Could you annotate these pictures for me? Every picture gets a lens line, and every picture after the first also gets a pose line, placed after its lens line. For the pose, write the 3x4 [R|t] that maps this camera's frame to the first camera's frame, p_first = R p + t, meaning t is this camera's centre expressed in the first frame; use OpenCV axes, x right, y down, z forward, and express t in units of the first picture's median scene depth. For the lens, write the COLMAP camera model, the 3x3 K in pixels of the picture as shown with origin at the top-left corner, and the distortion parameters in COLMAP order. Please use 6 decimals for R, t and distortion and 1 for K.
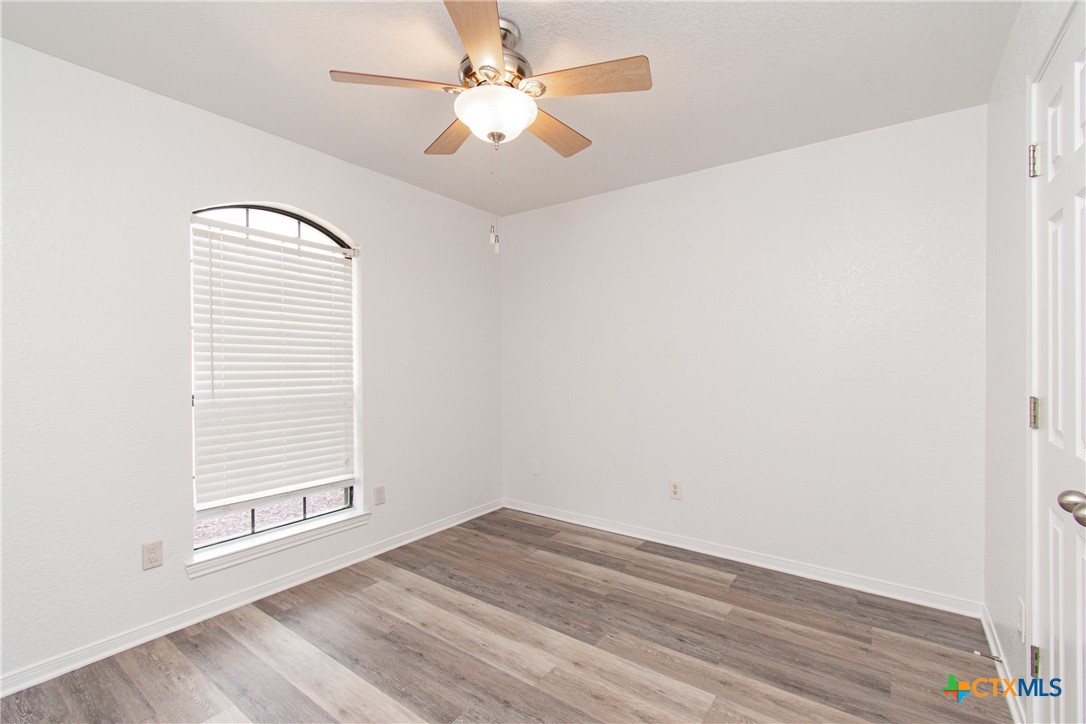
lens RADIAL K [[478.1, 0, 541.0], [0, 478.1, 362.9], [0, 0, 1]] dist [0.000343, -0.000650]
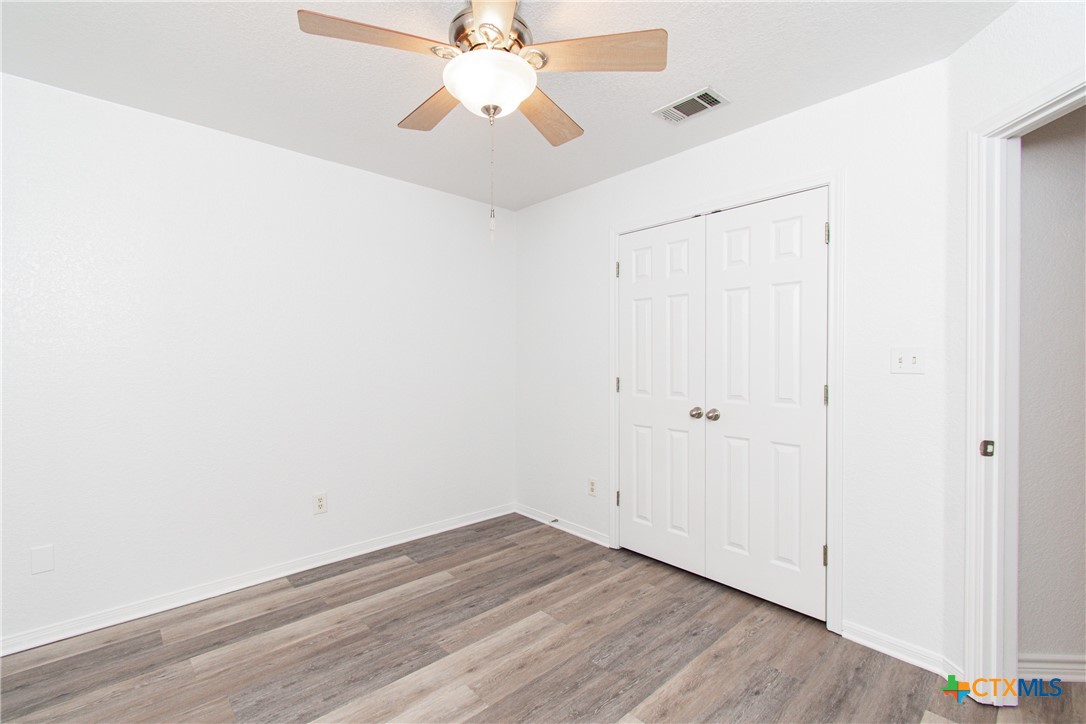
lens RADIAL K [[478.1, 0, 546.8], [0, 478.1, 361.8], [0, 0, 1]] dist [0.000343, -0.000650]
pose [[0.186419, -0.004066, 0.982462, -0.675413], [0.004719, 0.999984, 0.003243, -0.004686], [-0.982459, 0.004031, 0.186435, 0.521223]]
